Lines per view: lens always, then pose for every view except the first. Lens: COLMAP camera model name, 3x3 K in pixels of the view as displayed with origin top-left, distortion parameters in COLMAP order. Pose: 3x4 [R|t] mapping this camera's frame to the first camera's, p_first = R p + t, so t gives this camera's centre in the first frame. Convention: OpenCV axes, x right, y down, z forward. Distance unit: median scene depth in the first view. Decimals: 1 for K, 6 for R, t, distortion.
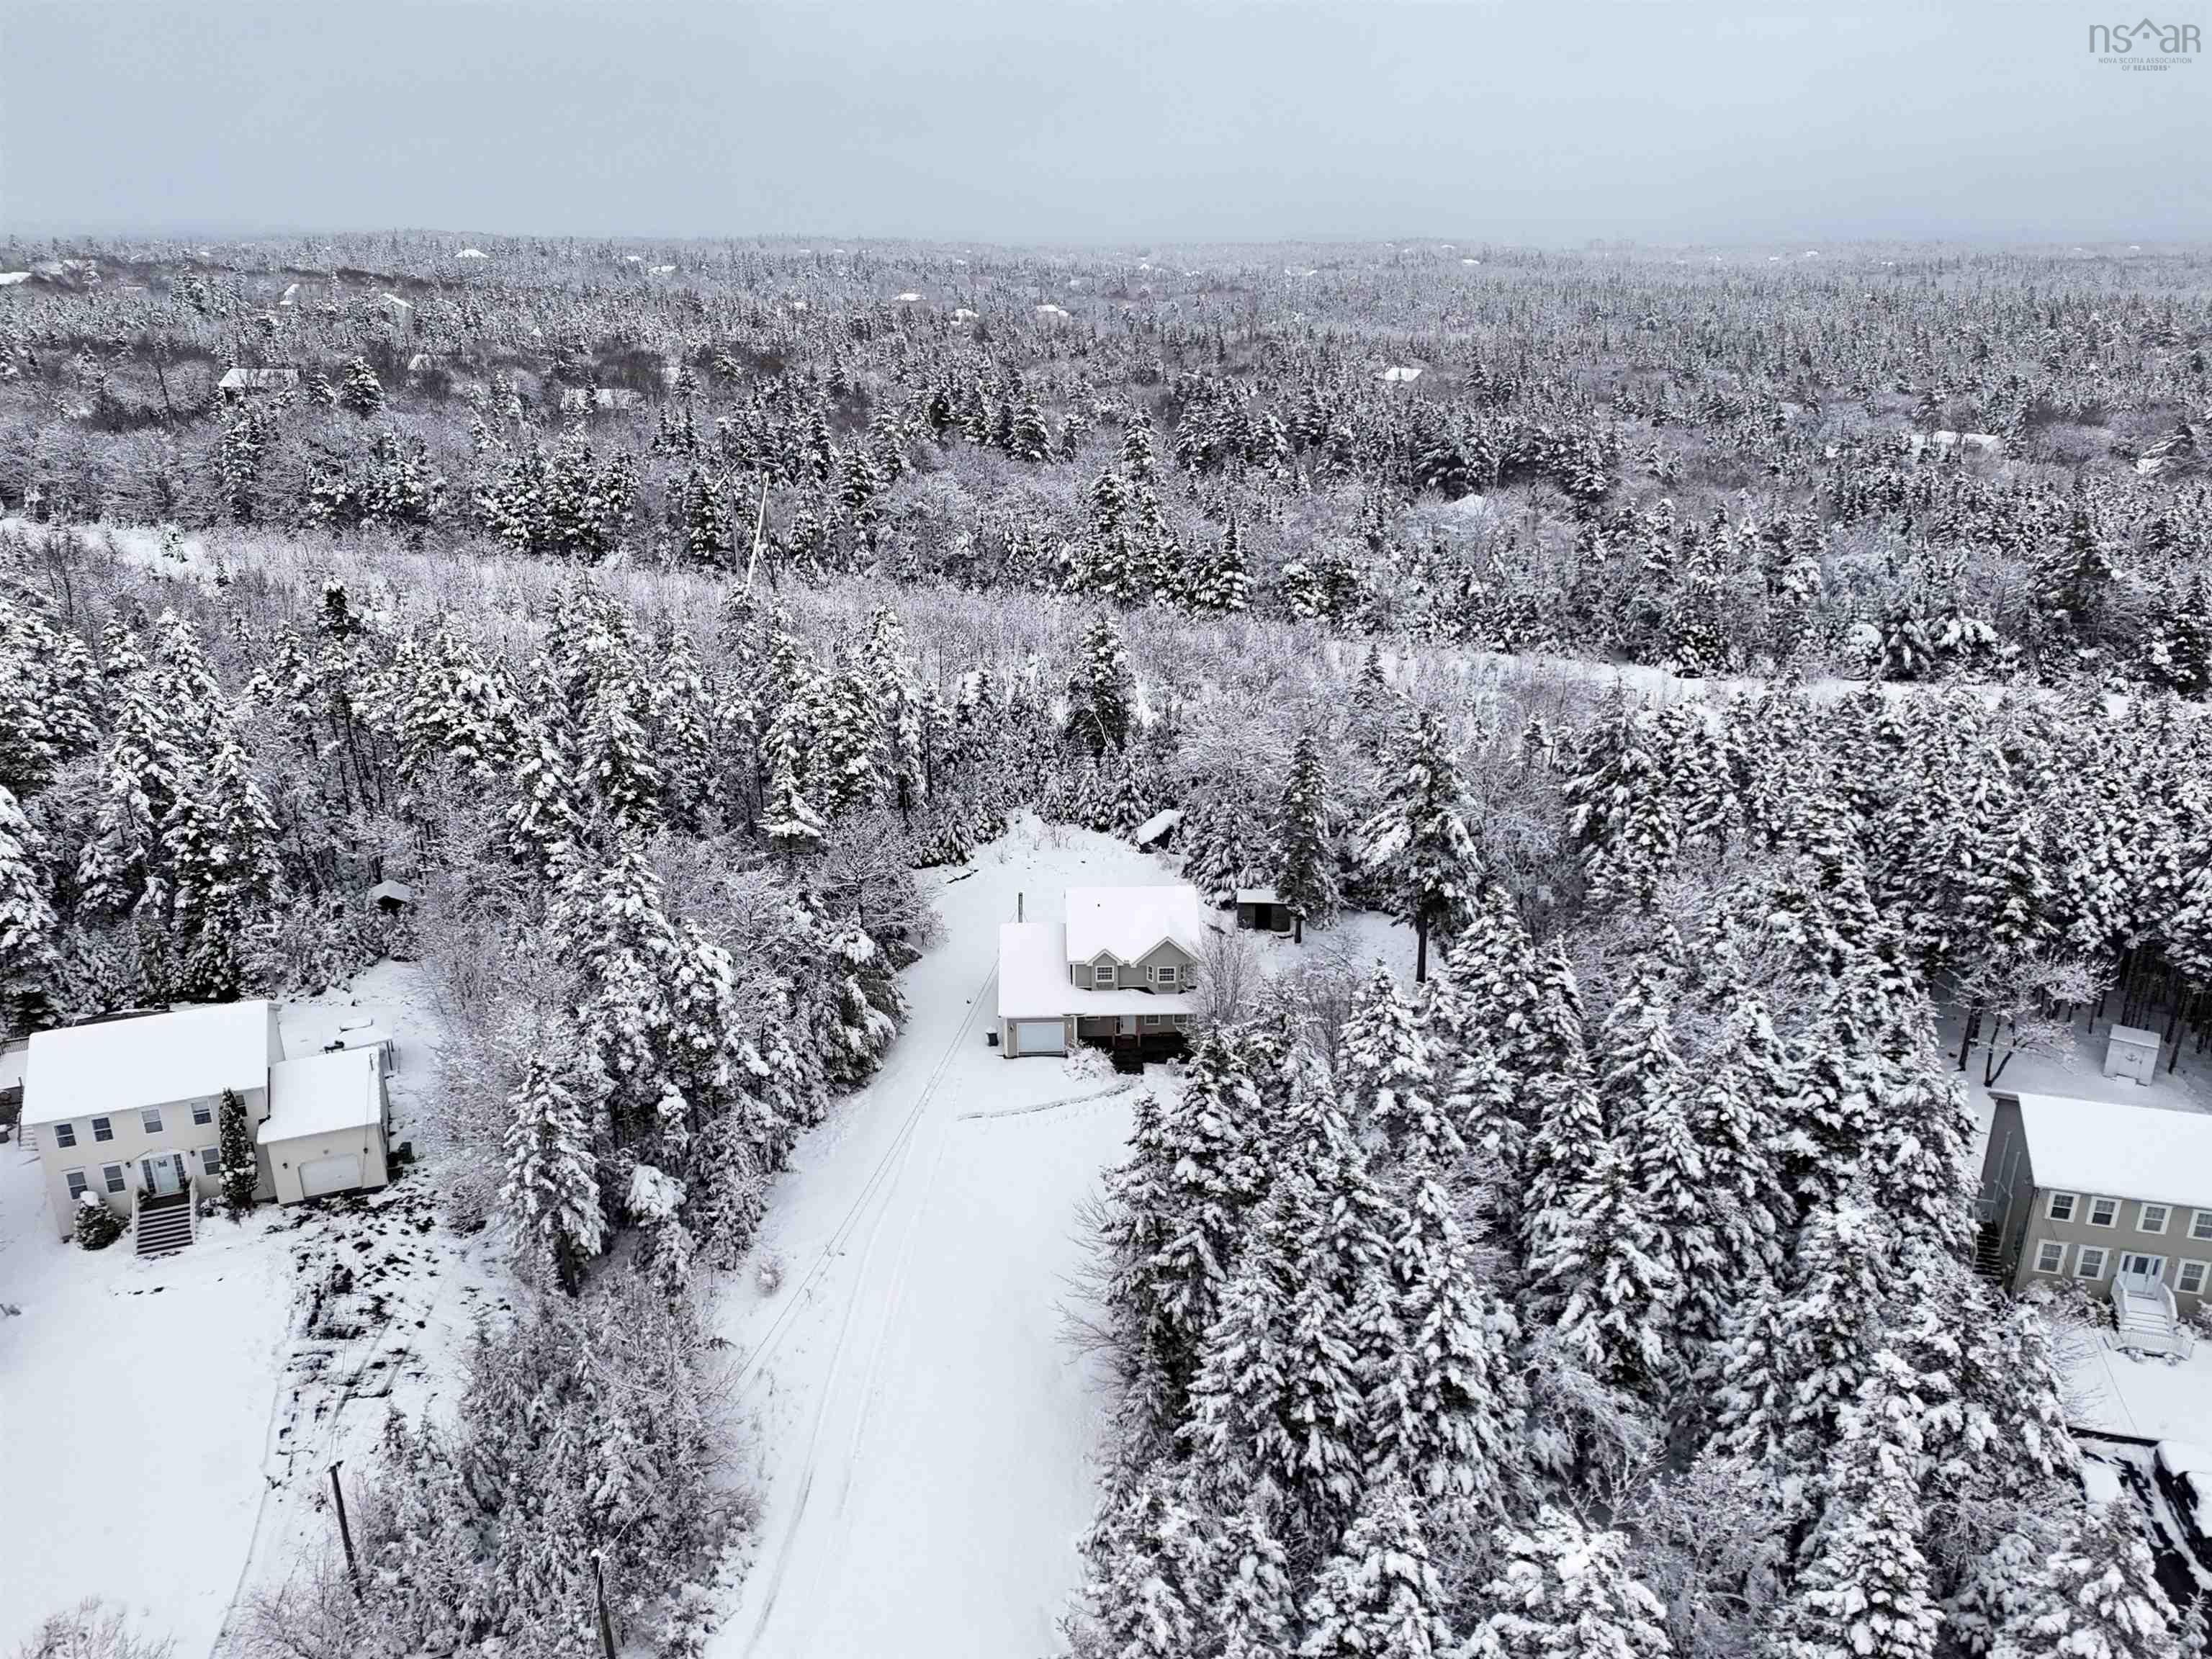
lens RADIAL K [[1591.7, 0, 1110.9], [0, 1591.7, 831.4], [0, 0, 1]] dist [0.130281, -0.148488]
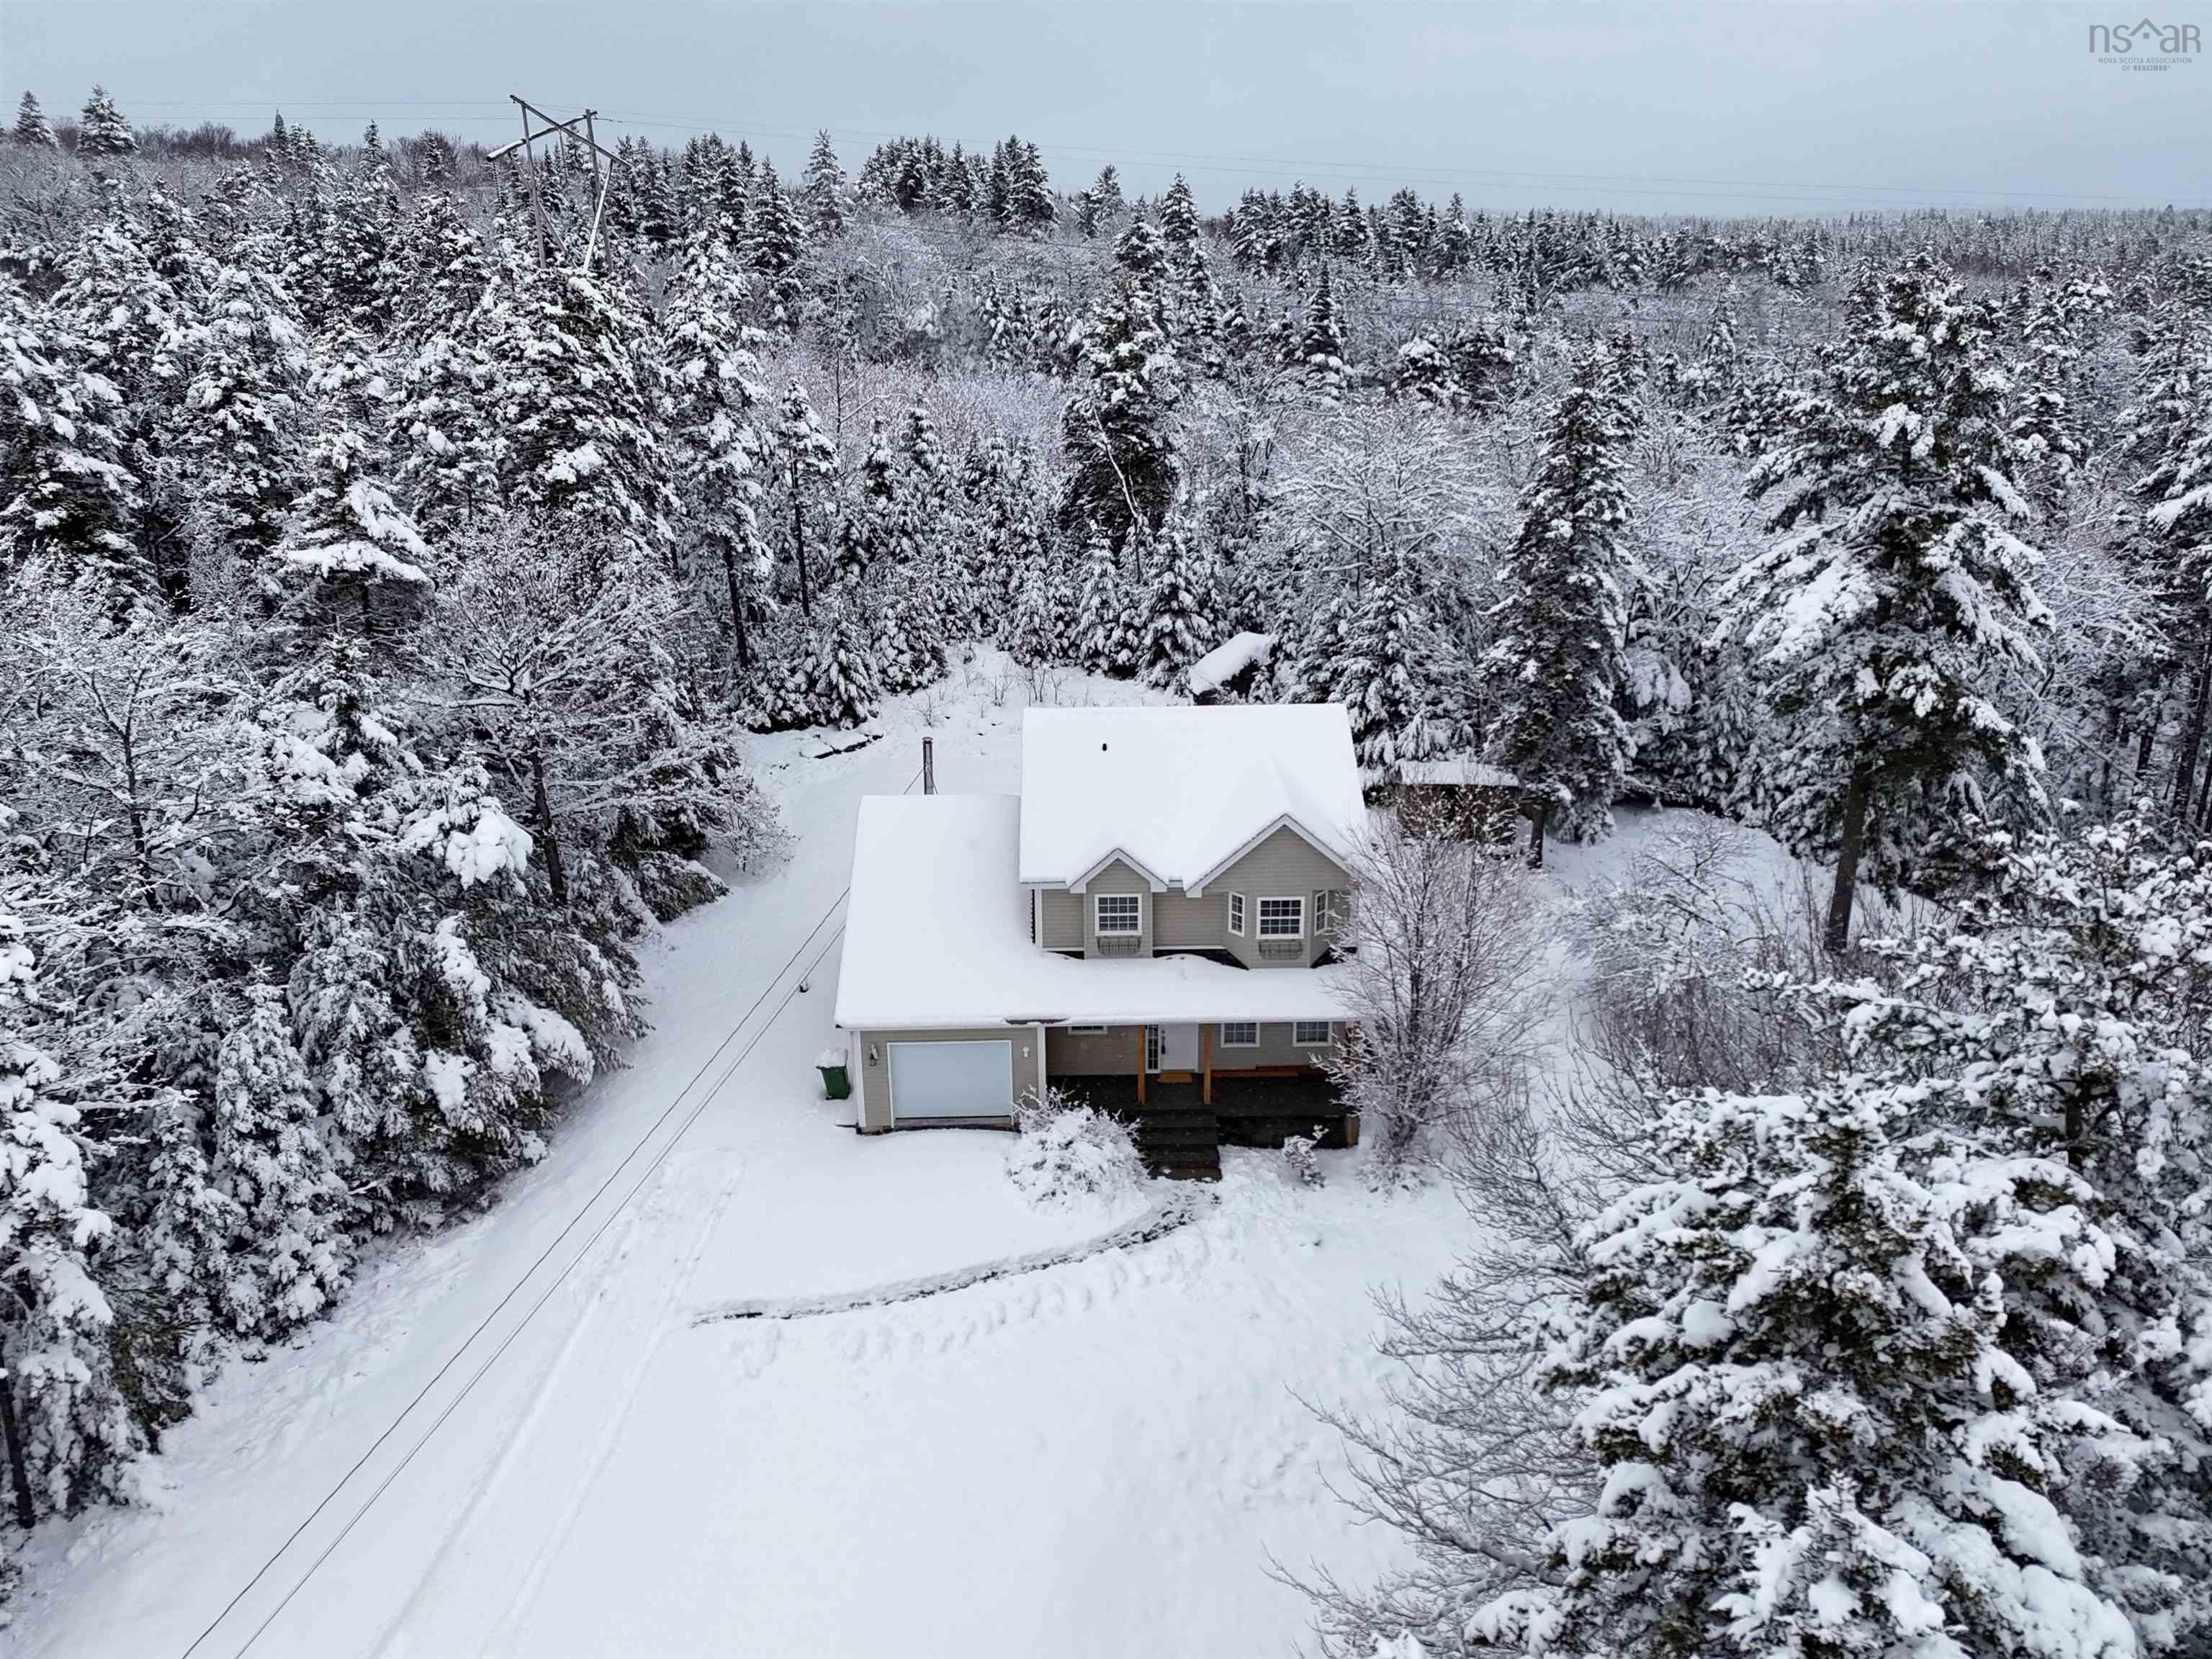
lens RADIAL K [[1606.3, 0, 1110.2], [0, 1606.3, 838.9], [0, 0, 1]] dist [0.093745, -0.099791]
pose [[0.999762, 0.001114, -0.021805, 0.002460], [-0.000938, 0.999967, 0.008081, 0.062629], [0.021814, -0.008059, 0.999730, 0.564780]]
